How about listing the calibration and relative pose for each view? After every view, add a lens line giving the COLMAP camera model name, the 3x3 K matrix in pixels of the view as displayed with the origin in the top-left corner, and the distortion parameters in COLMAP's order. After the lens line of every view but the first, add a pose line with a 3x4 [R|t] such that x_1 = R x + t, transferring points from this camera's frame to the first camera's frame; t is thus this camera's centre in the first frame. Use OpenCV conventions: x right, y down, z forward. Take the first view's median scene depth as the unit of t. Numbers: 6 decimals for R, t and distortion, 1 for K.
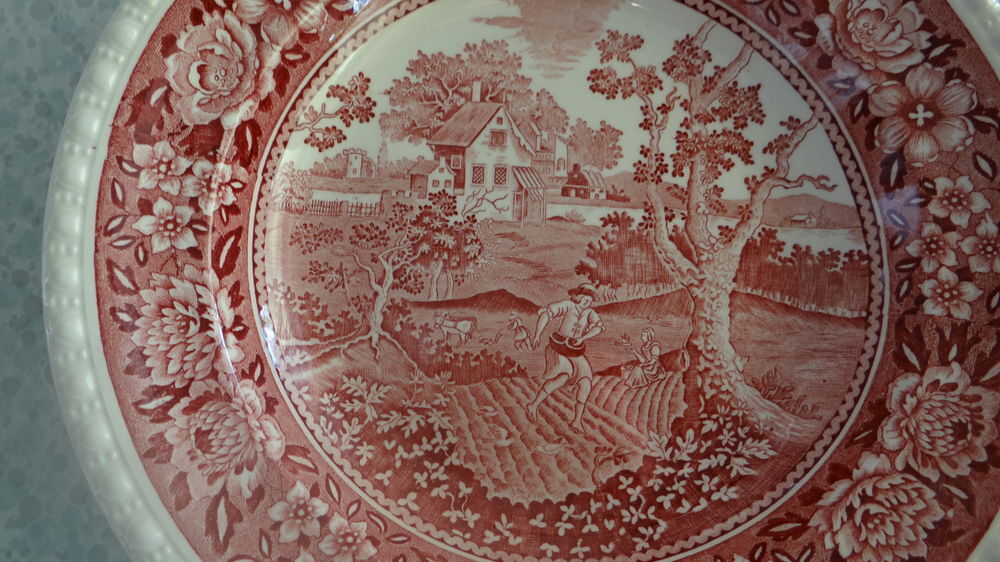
lens RADIAL K [[773.6, 0, 486.7], [0, 773.6, 280.3], [0, 0, 1]] dist [-0.004706, -0.009779]
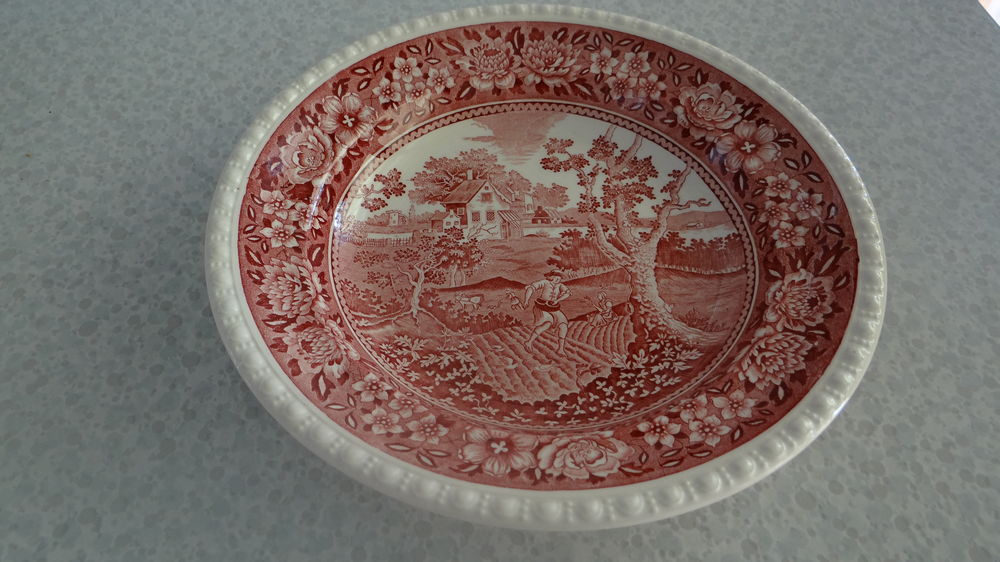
lens RADIAL K [[773.6, 0, 486.7], [0, 773.6, 280.3], [0, 0, 1]] dist [-0.004706, -0.009779]
pose [[0.995341, -0.091971, 0.028939, -0.047695], [0.095619, 0.903087, -0.418678, 0.648017], [0.012372, 0.419495, 0.907673, -0.341750]]
